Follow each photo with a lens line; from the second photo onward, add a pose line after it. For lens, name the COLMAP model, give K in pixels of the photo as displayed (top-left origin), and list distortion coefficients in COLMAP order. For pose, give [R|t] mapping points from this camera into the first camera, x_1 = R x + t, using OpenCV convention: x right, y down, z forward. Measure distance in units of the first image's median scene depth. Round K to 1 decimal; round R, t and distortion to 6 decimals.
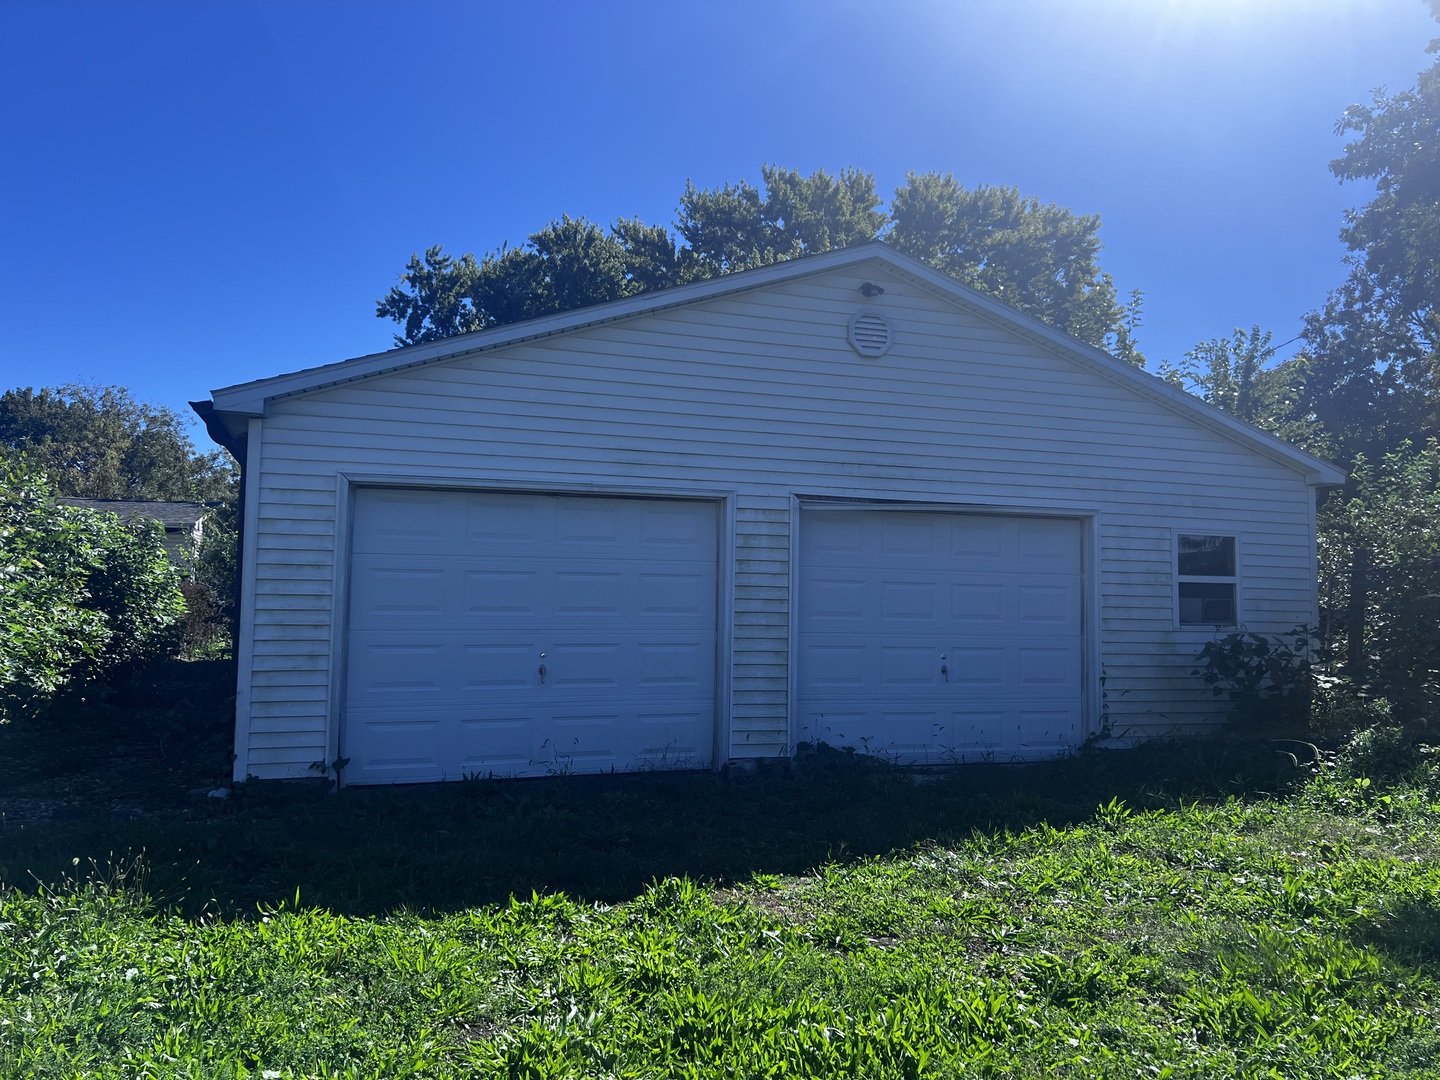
lens RADIAL K [[1071.6, 0, 718.4], [0, 1071.6, 529.3], [0, 0, 1]] dist [0.064547, -0.089826]
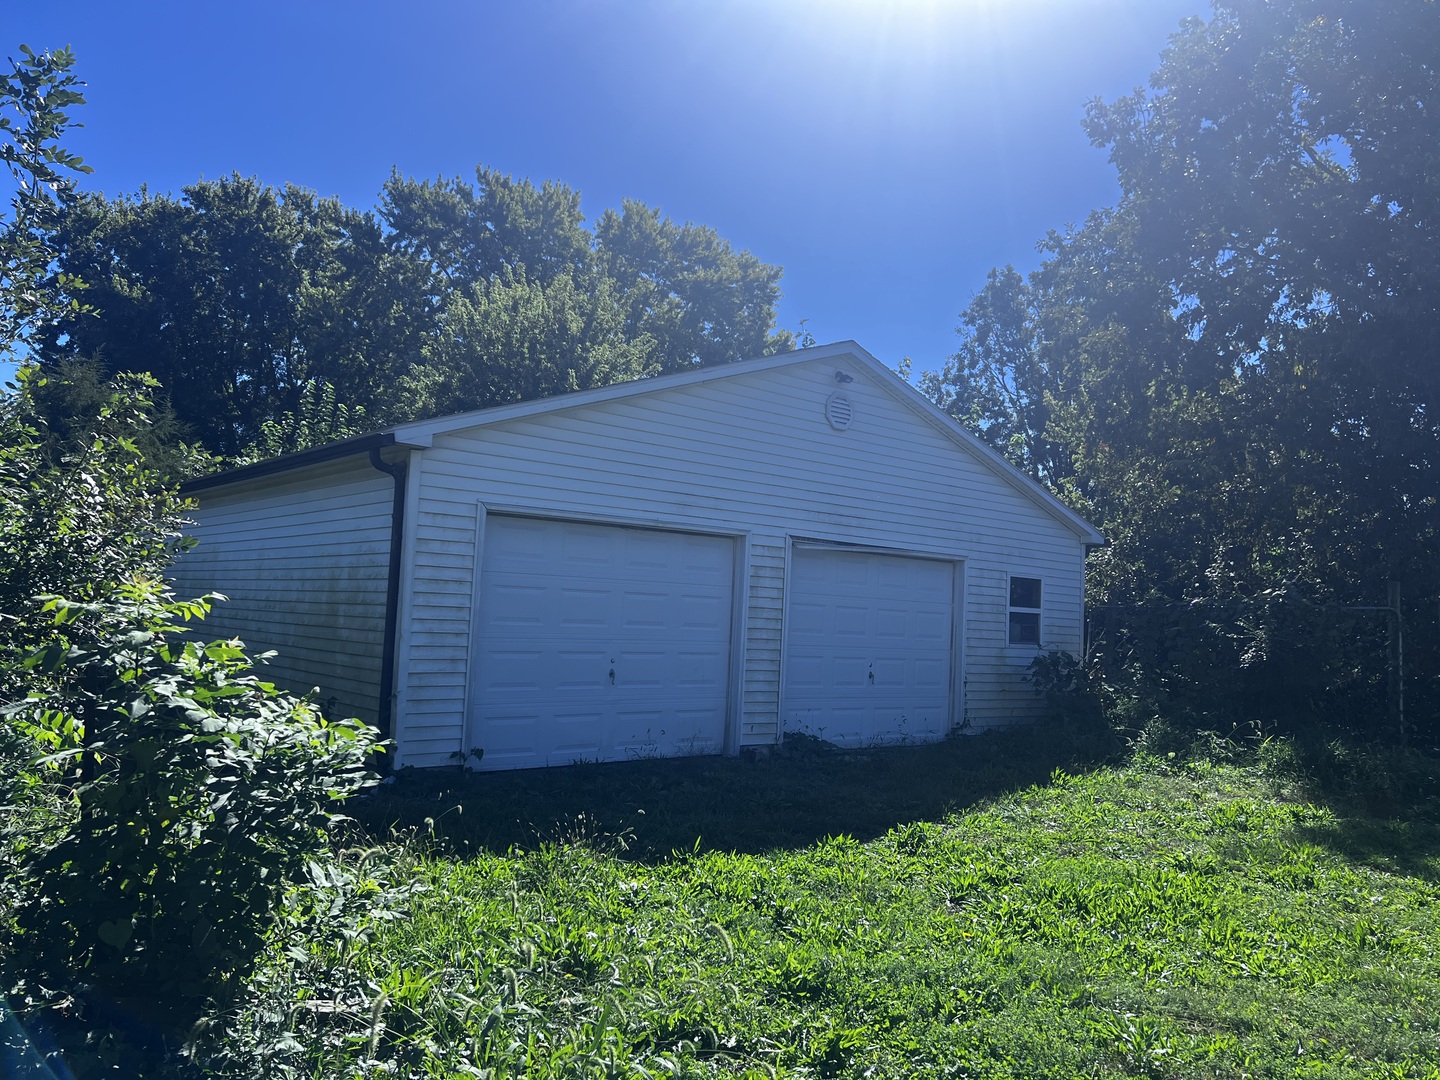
lens RADIAL K [[1071.7, 0, 712.4], [0, 1071.7, 540.8], [0, 0, 1]] dist [0.065448, -0.087943]
pose [[0.932733, 0.054230, 0.356467, -0.427510], [-0.059825, 0.998198, 0.004681, -0.024848], [-0.355571, -0.025692, 0.934296, -0.132279]]
